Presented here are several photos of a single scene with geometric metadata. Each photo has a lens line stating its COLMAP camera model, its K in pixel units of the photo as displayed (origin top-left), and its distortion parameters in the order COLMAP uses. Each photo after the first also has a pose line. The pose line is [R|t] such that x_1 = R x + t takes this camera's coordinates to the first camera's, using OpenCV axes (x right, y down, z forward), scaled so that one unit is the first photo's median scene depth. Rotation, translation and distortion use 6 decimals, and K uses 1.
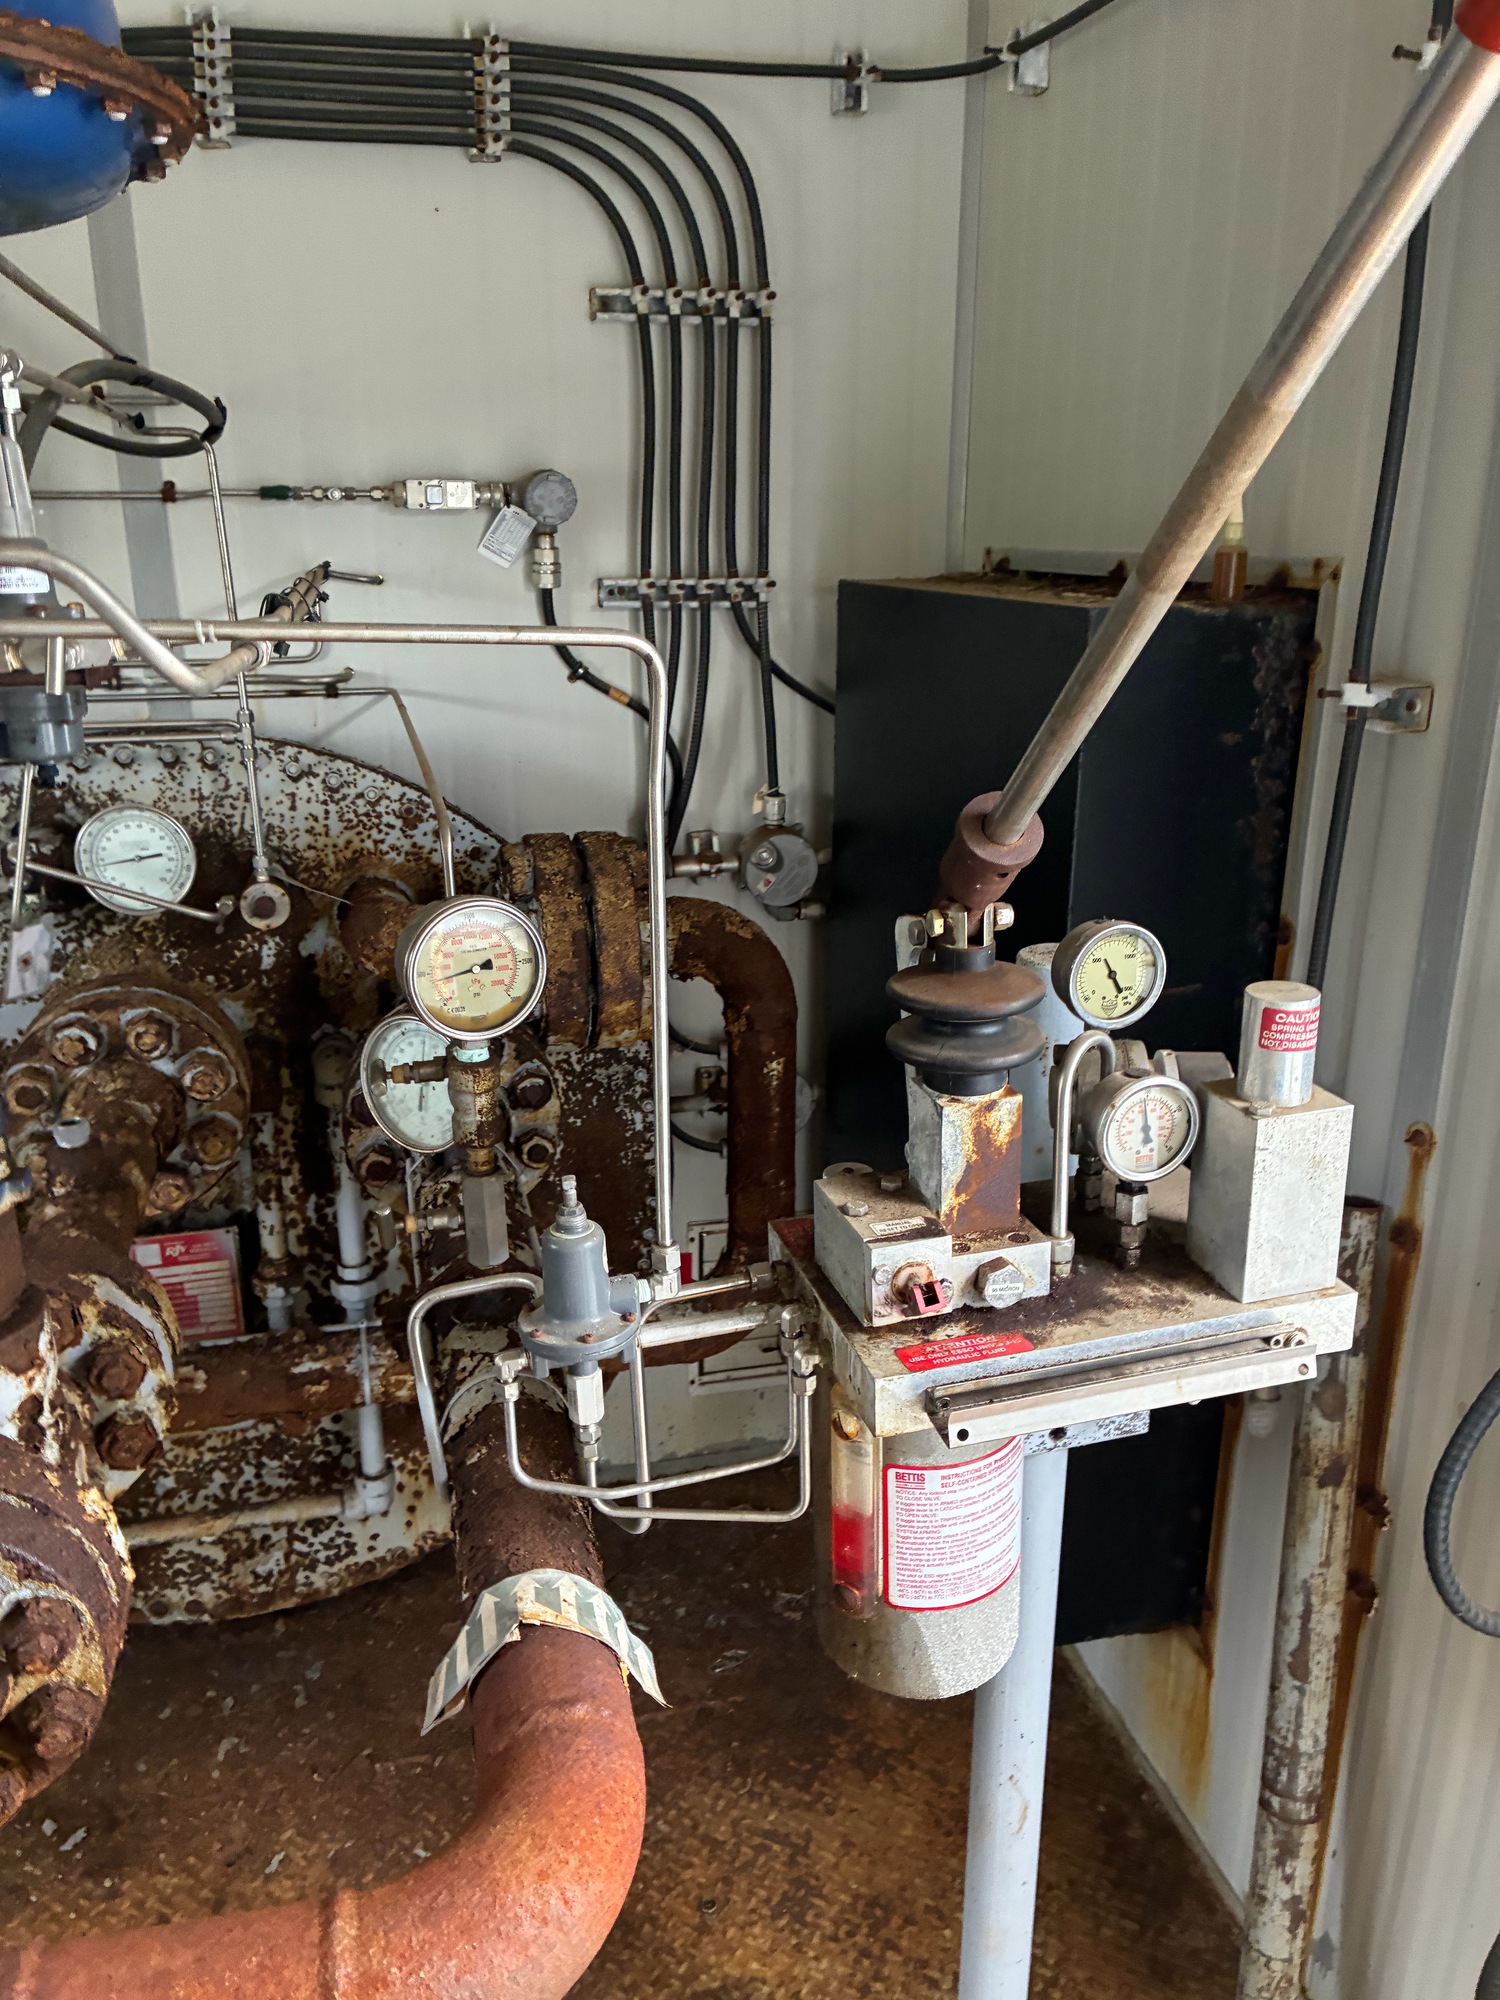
lens RADIAL K [[1532.6, 0, 706.2], [0, 1532.6, 1020.7], [0, 0, 1]] dist [0.052196, -0.065456]
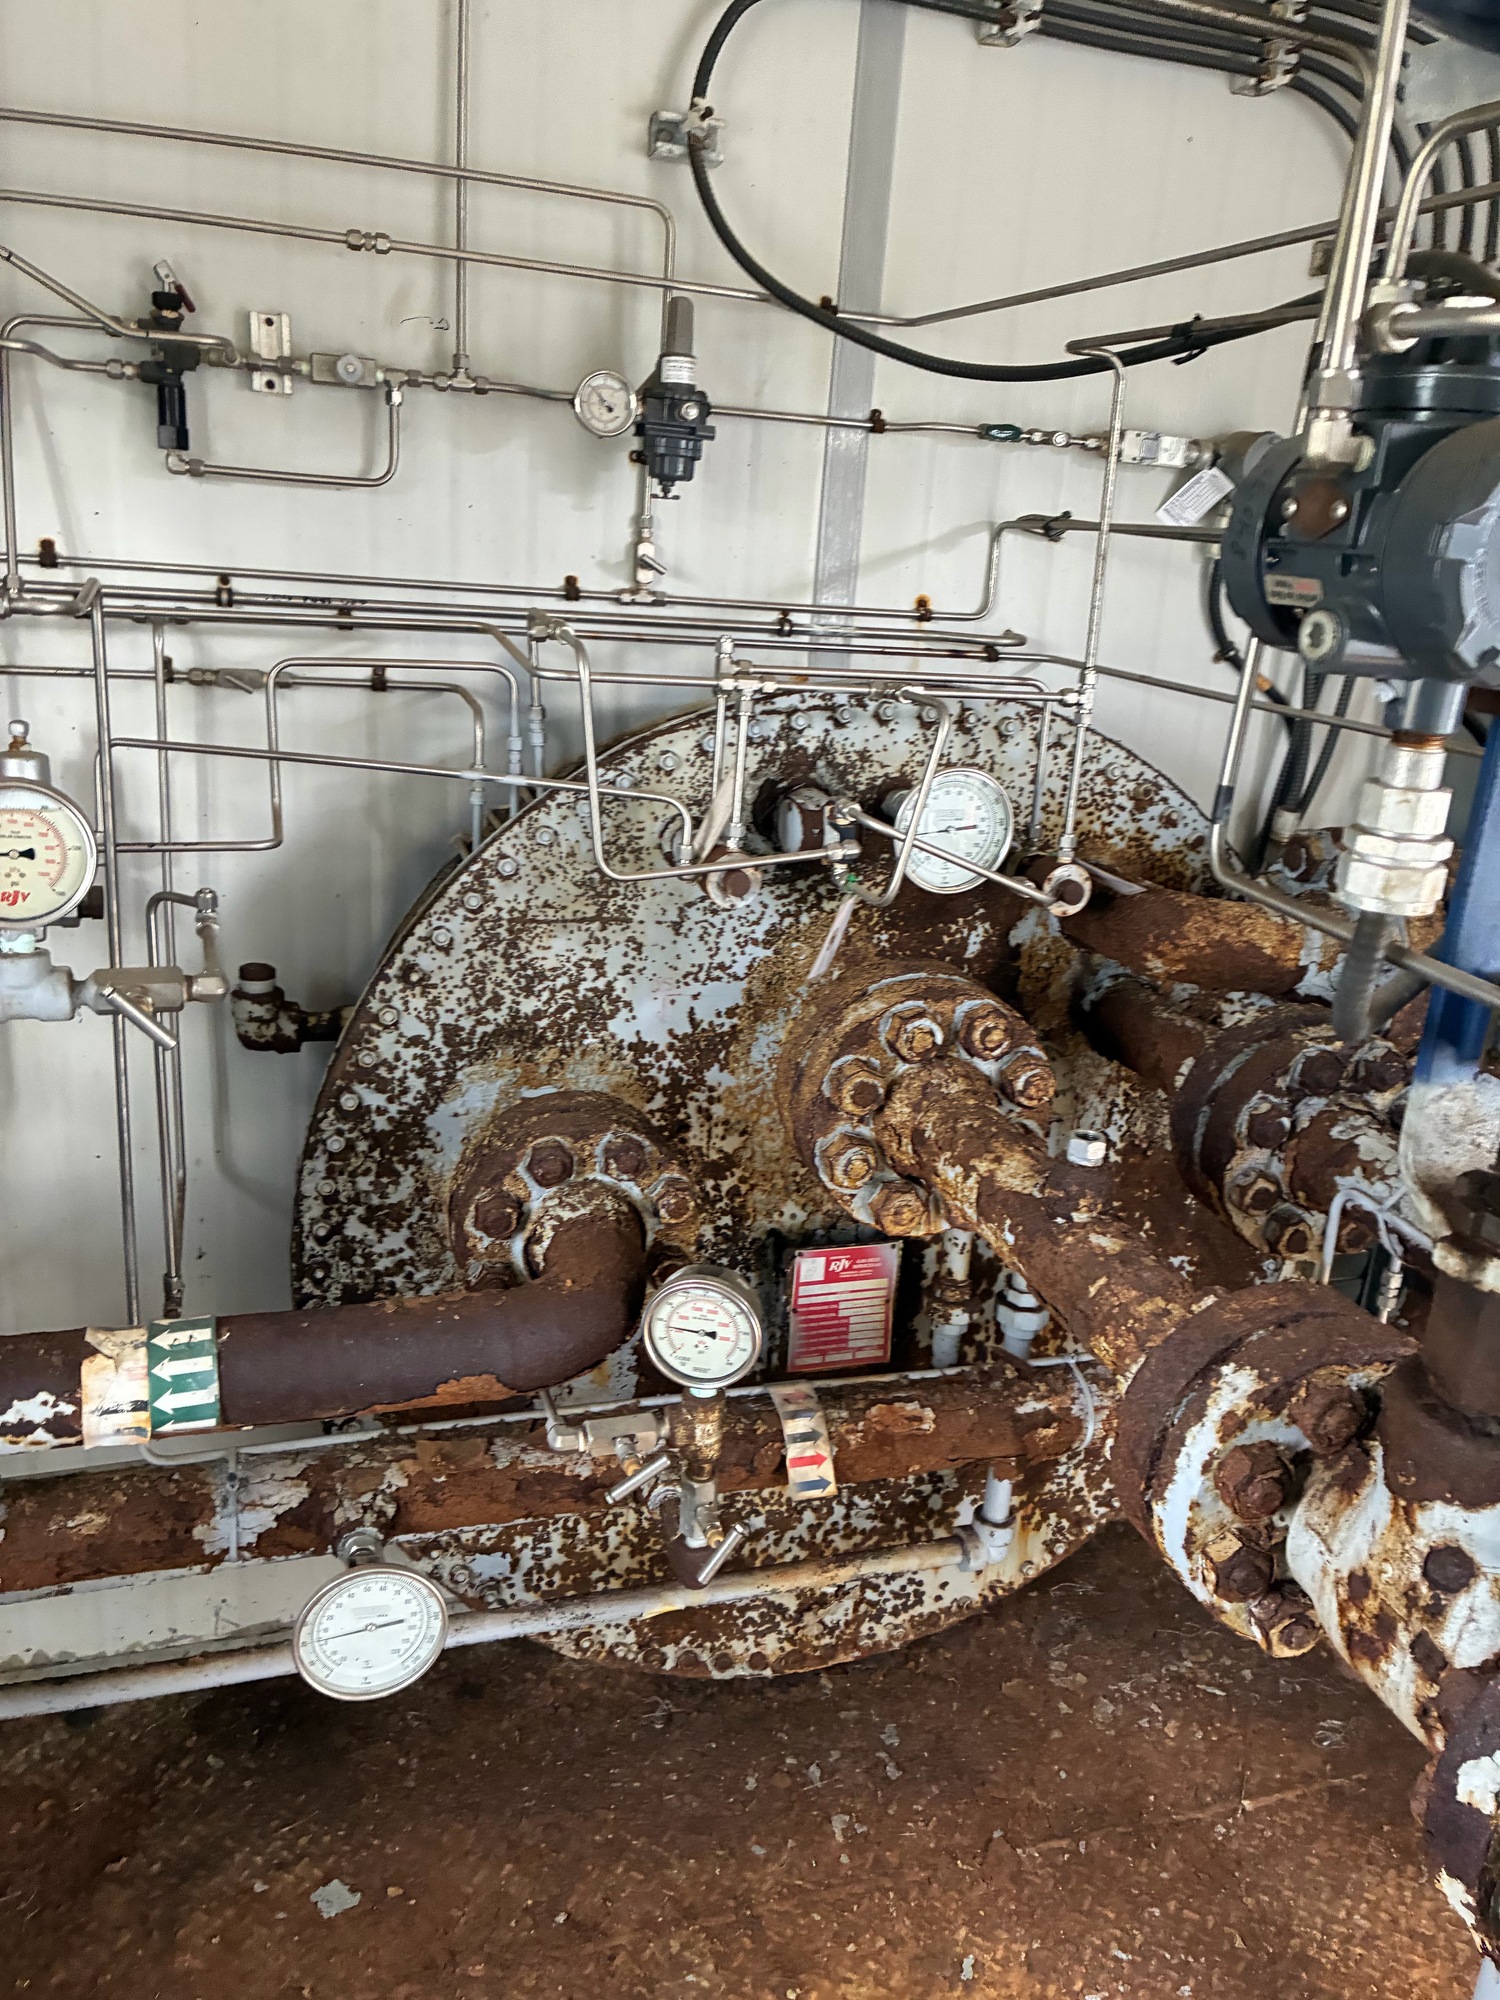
lens RADIAL K [[1532.6, 0, 746.6], [0, 1532.6, 986.5], [0, 0, 1]] dist [0.052196, -0.065456]
pose [[0.994359, 0.055335, 0.090487, -0.504062], [-0.054041, 0.998399, -0.016692, 0.005409], [-0.091266, 0.011708, 0.995758, 0.121074]]
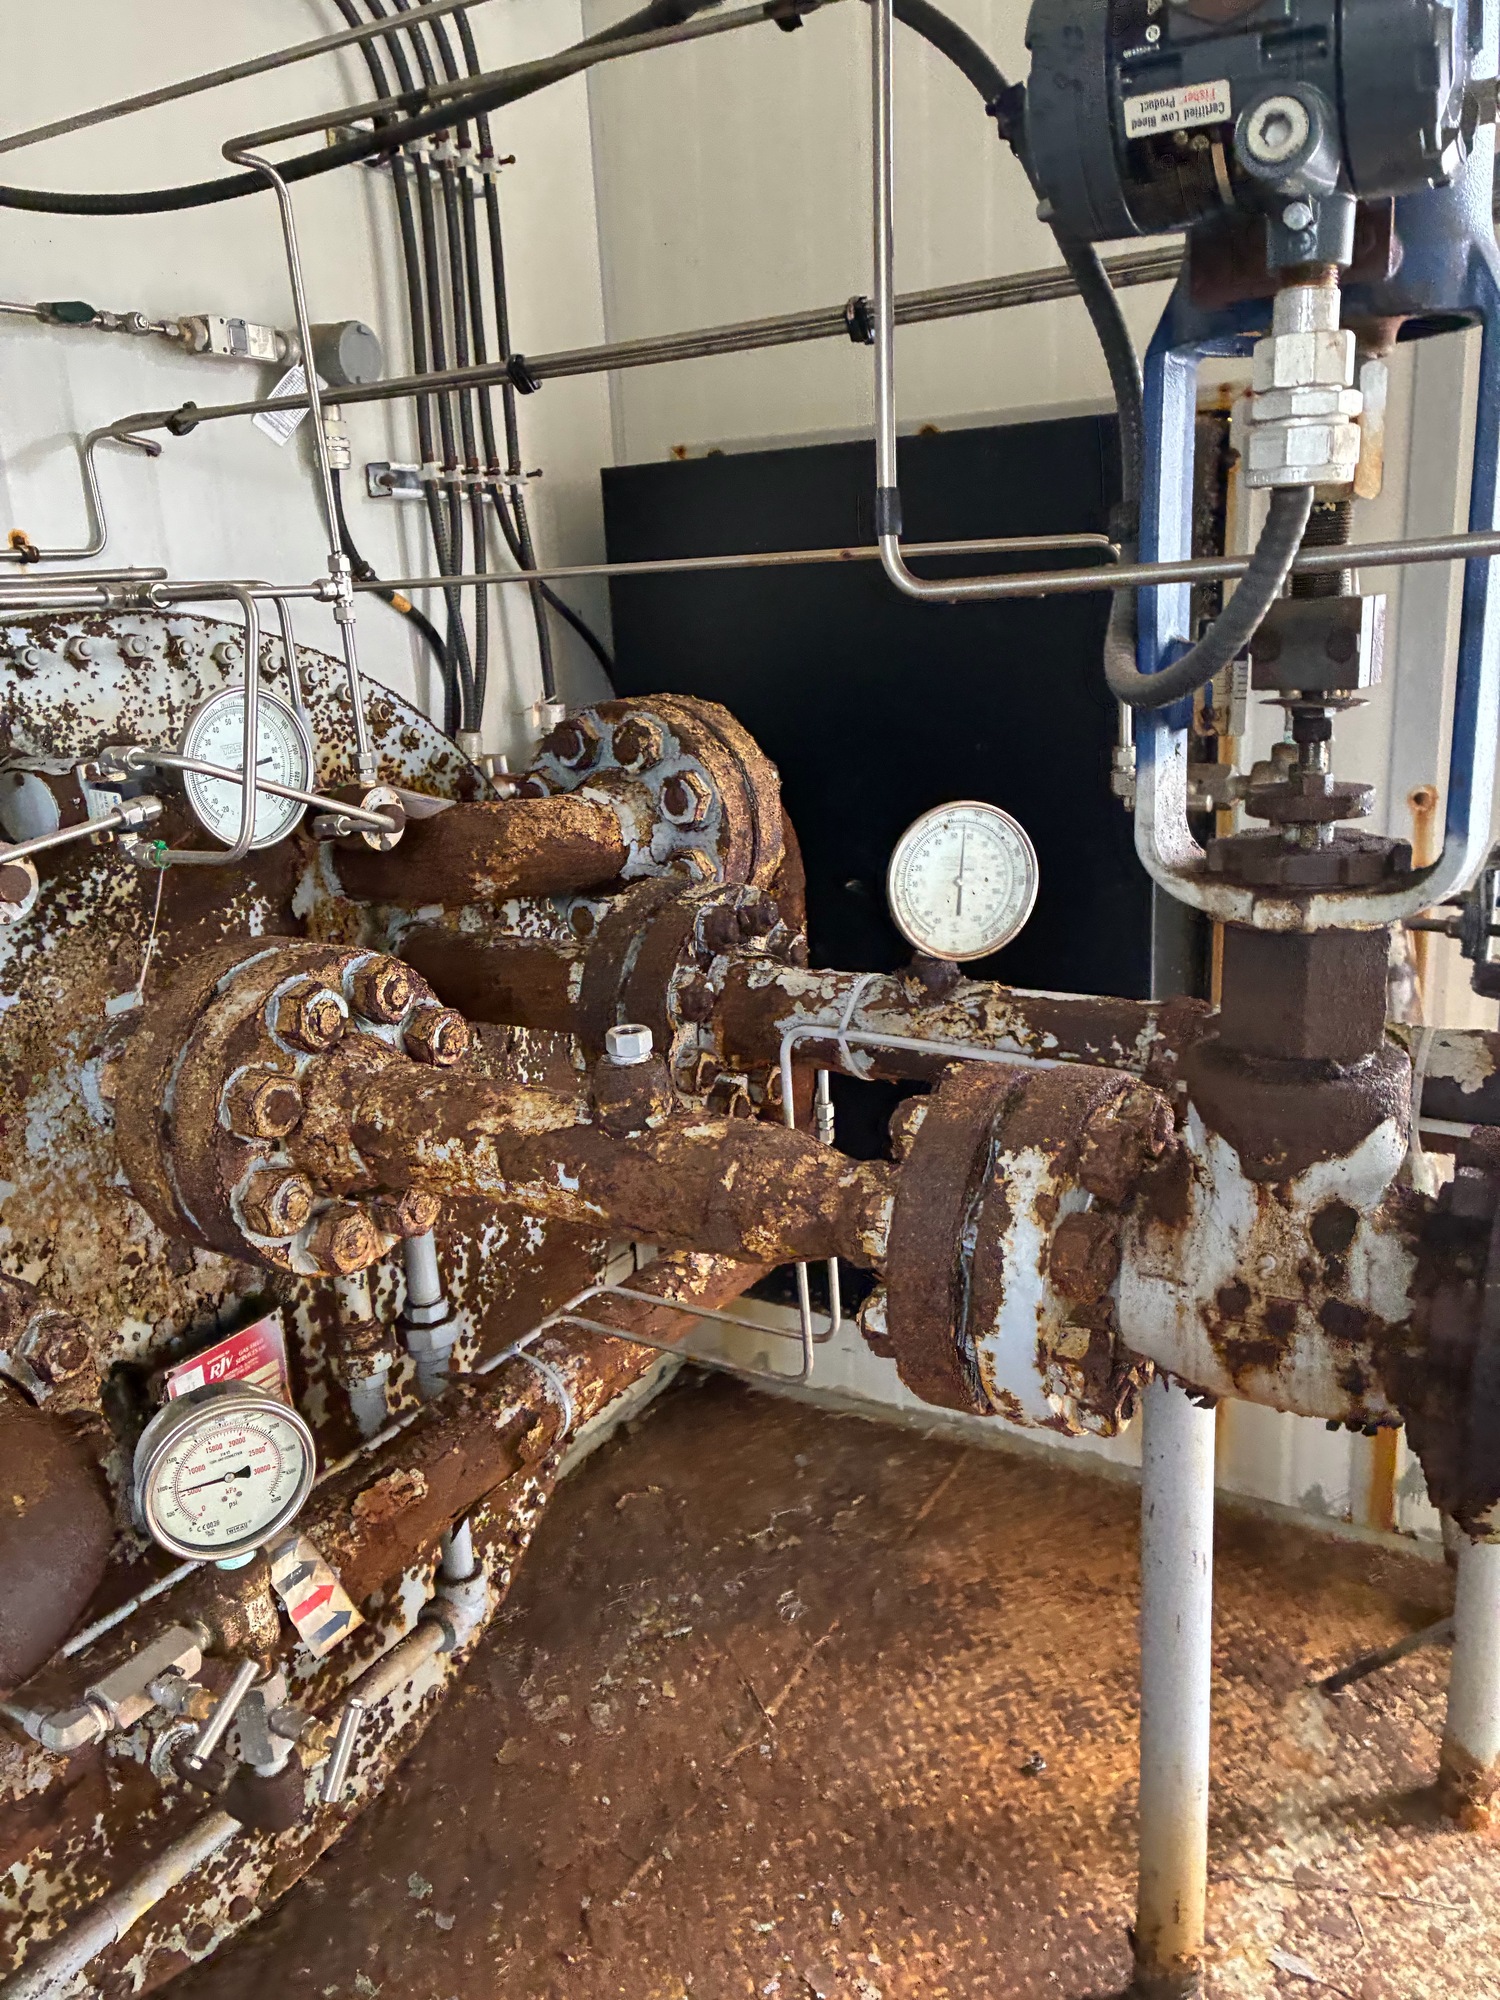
lens RADIAL K [[1532.6, 0, 763.5], [0, 1532.6, 991.8], [0, 0, 1]] dist [0.052196, -0.065456]
pose [[0.693309, -0.213399, 0.688319, -0.638386], [0.268657, 0.962832, 0.027901, 0.033376], [-0.668690, 0.165577, 0.724871, 0.314946]]
